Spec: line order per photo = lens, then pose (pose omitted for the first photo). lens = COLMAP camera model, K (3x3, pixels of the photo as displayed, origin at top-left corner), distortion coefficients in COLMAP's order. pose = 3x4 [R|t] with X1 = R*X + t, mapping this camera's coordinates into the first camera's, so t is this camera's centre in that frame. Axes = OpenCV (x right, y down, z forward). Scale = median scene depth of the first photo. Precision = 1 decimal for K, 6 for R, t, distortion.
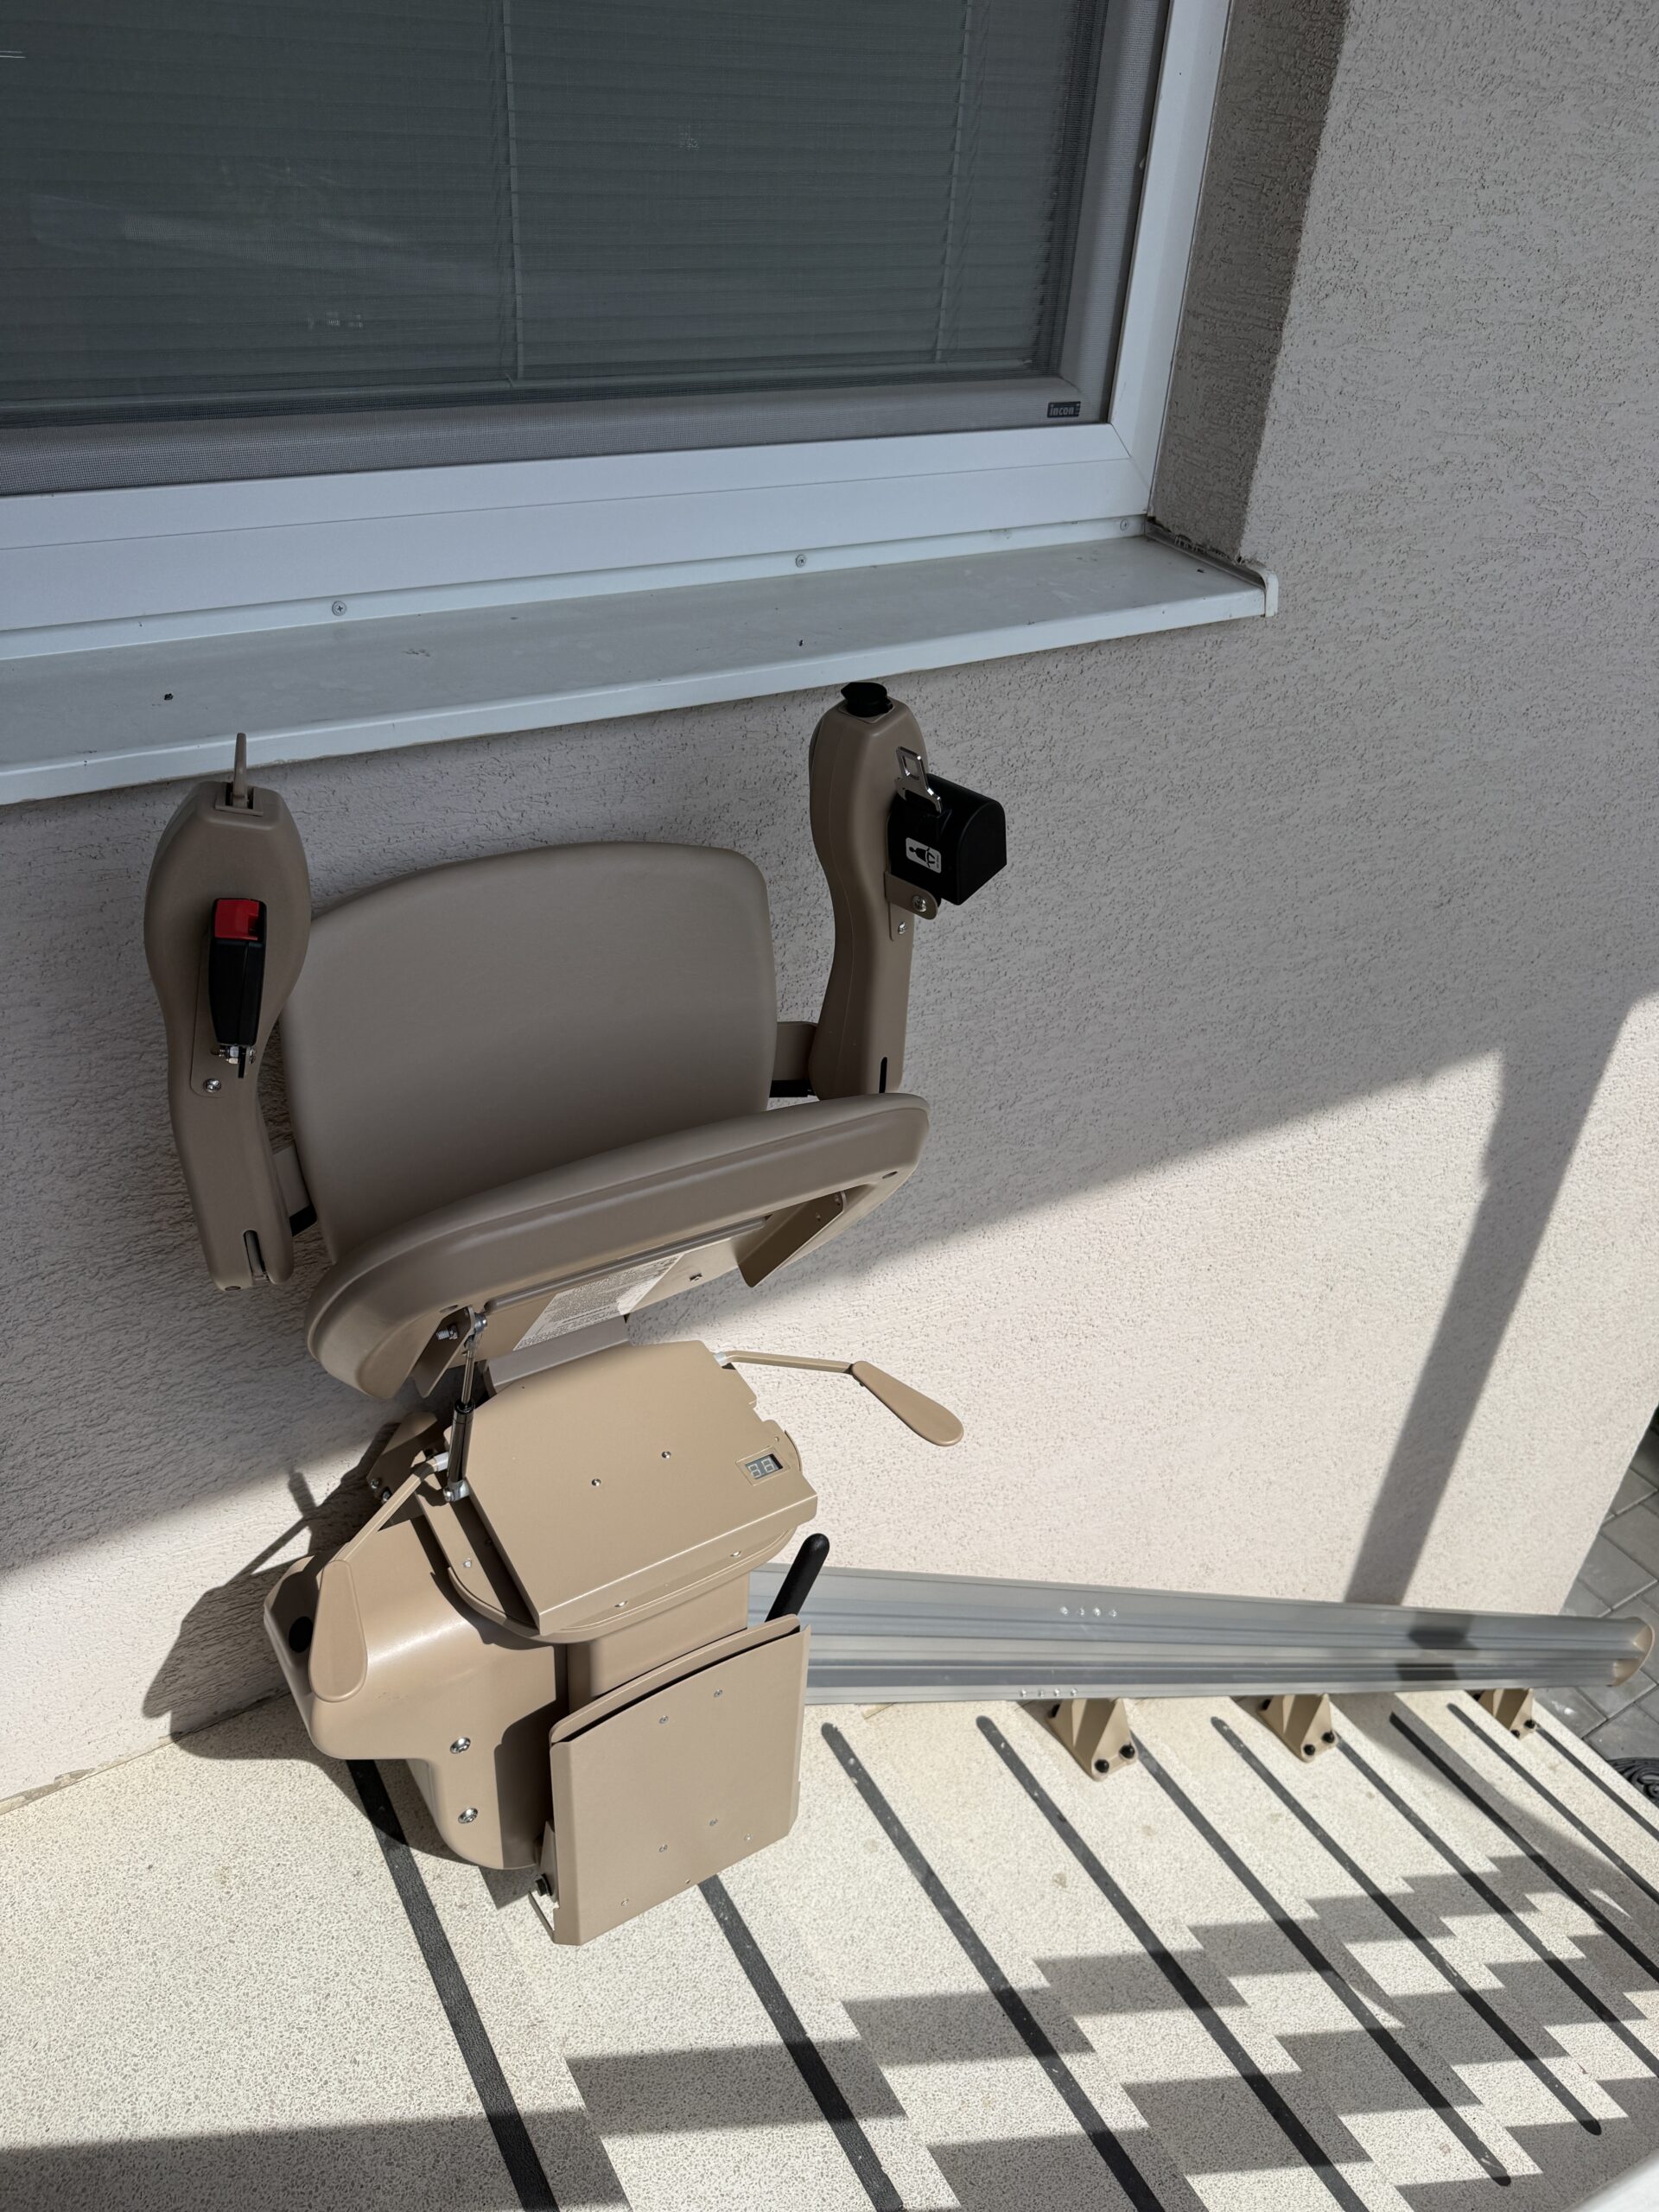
lens RADIAL K [[1576.0, 0, 829.5], [0, 1576.0, 1106.0], [0, 0, 1]] dist [0.014199, 0.001085]
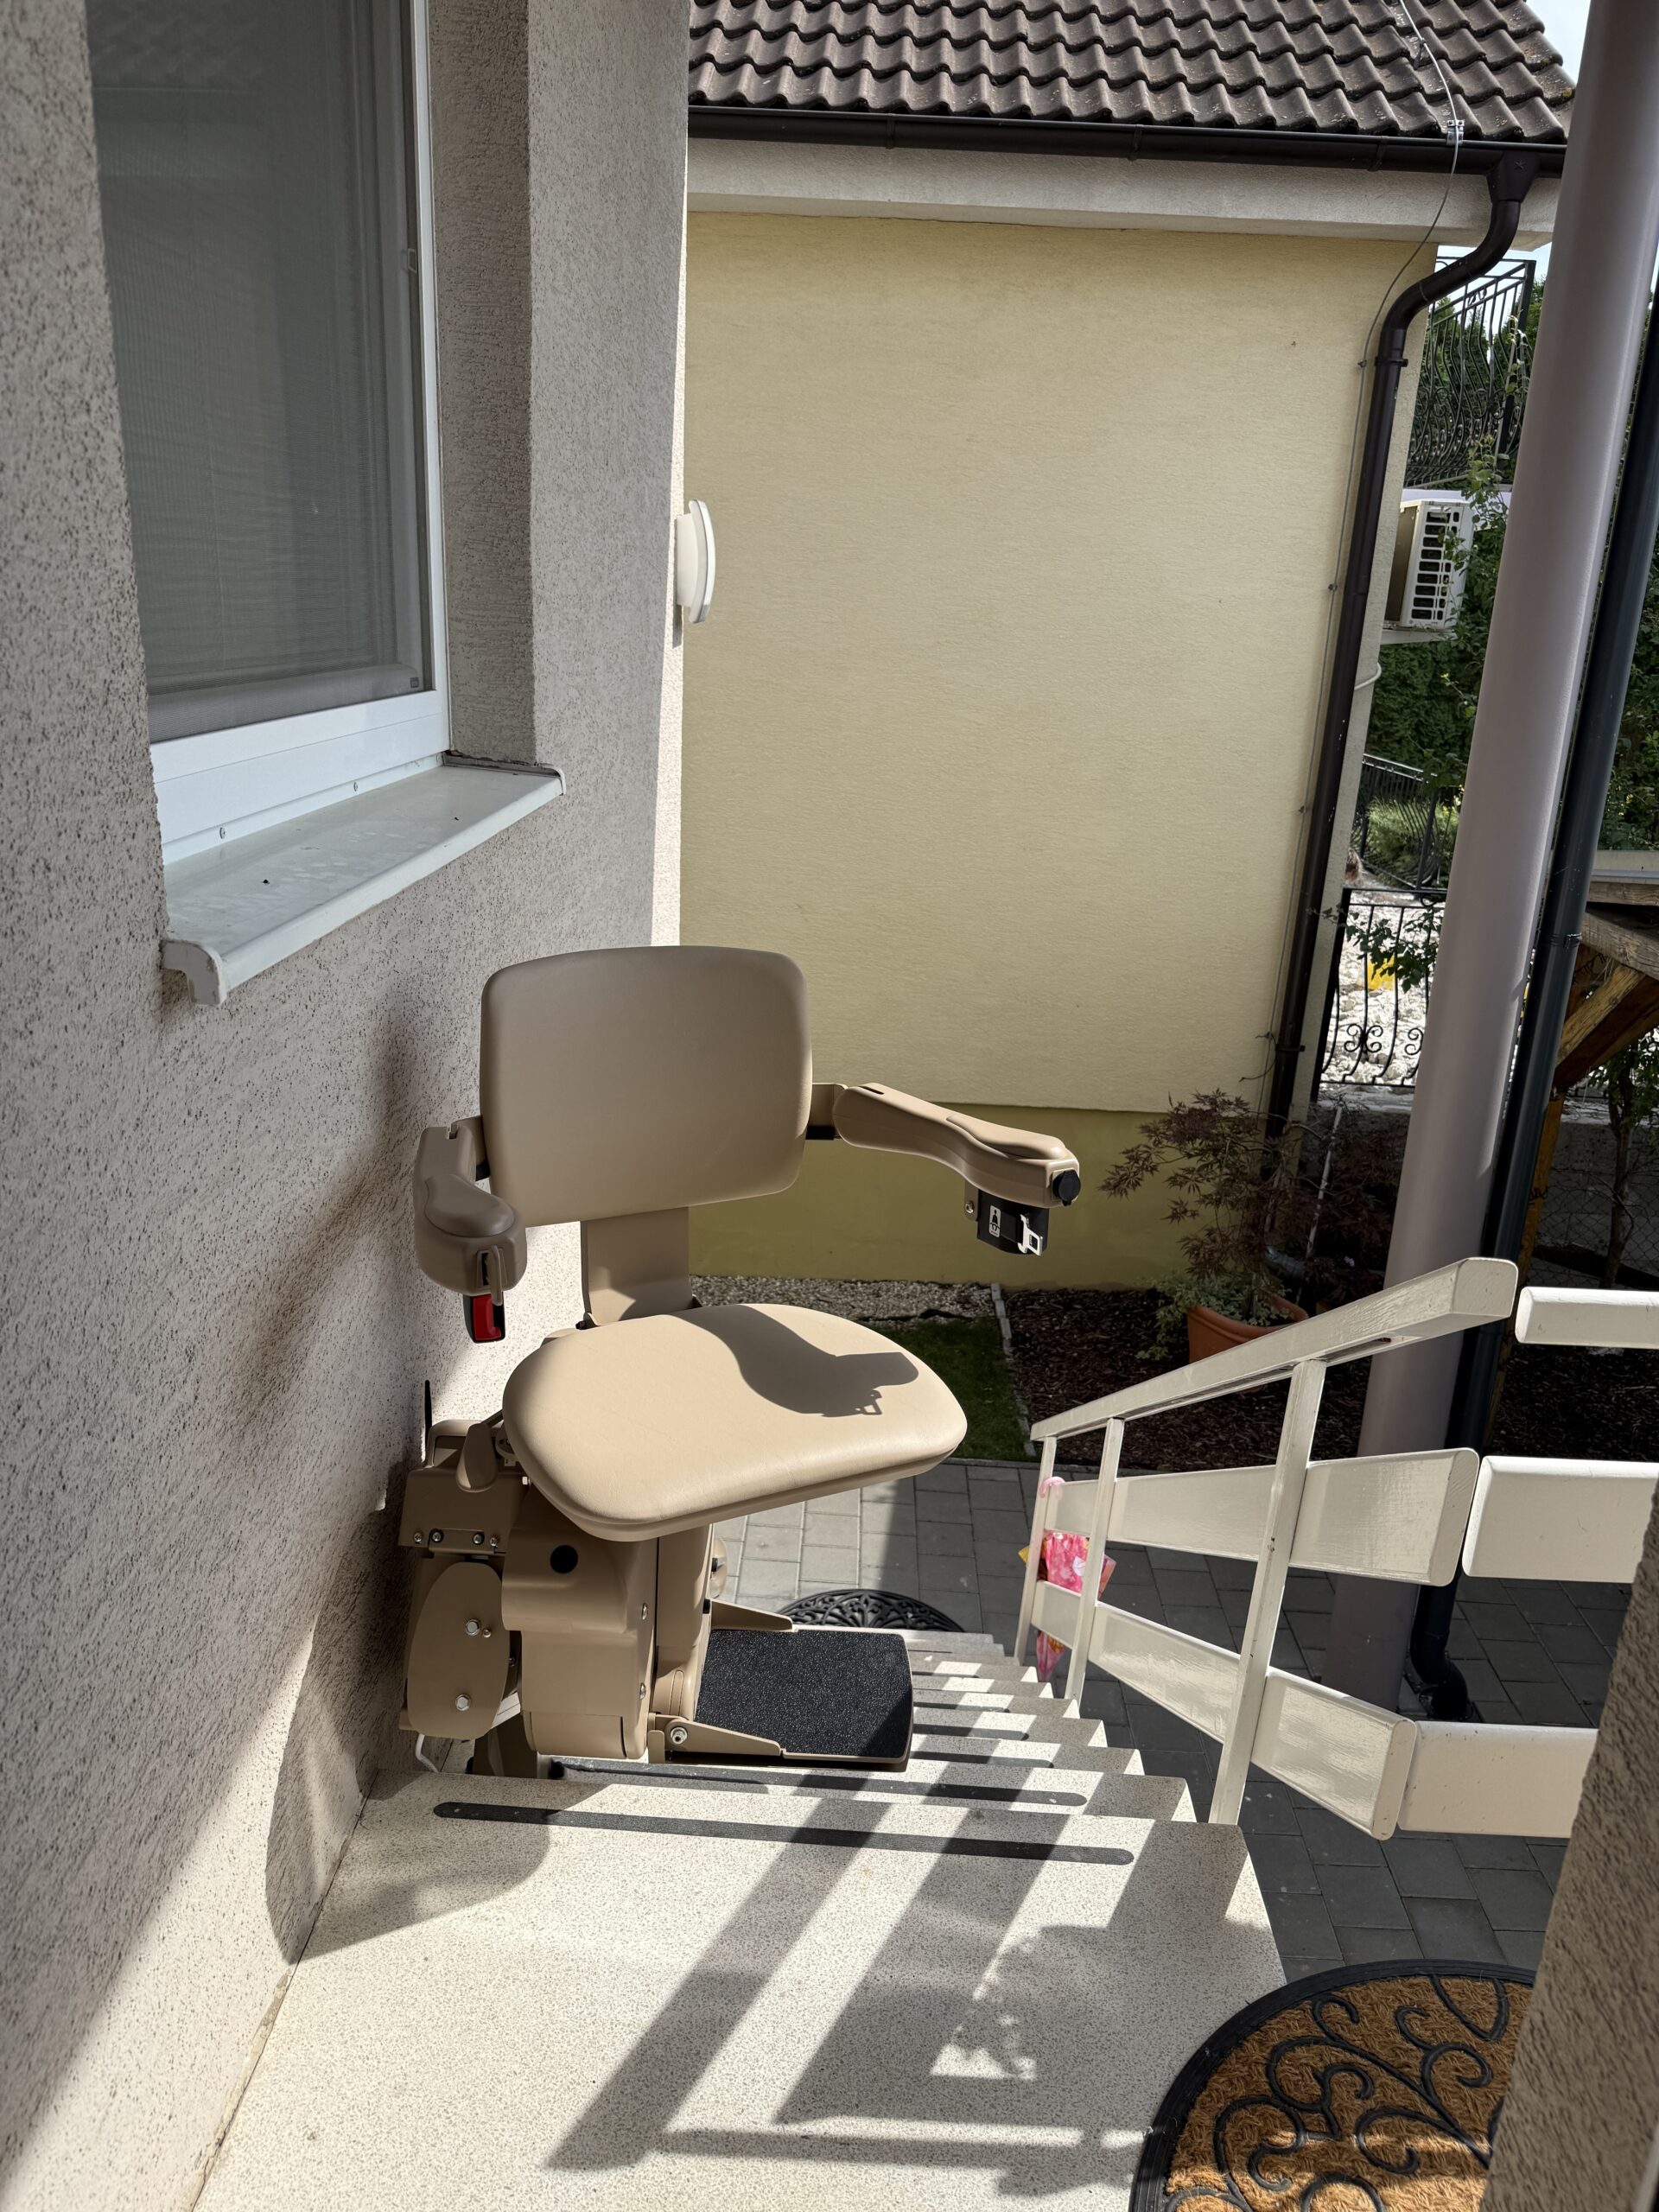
lens RADIAL K [[1576.0, 0, 829.5], [0, 1576.0, 1106.0], [0, 0, 1]] dist [0.014199, 0.001085]
pose [[0.573165, -0.279360, 0.770351, -0.871805], [0.438576, 0.898694, -0.000412, 0.080382], [-0.692194, 0.338094, 0.637621, -0.063083]]
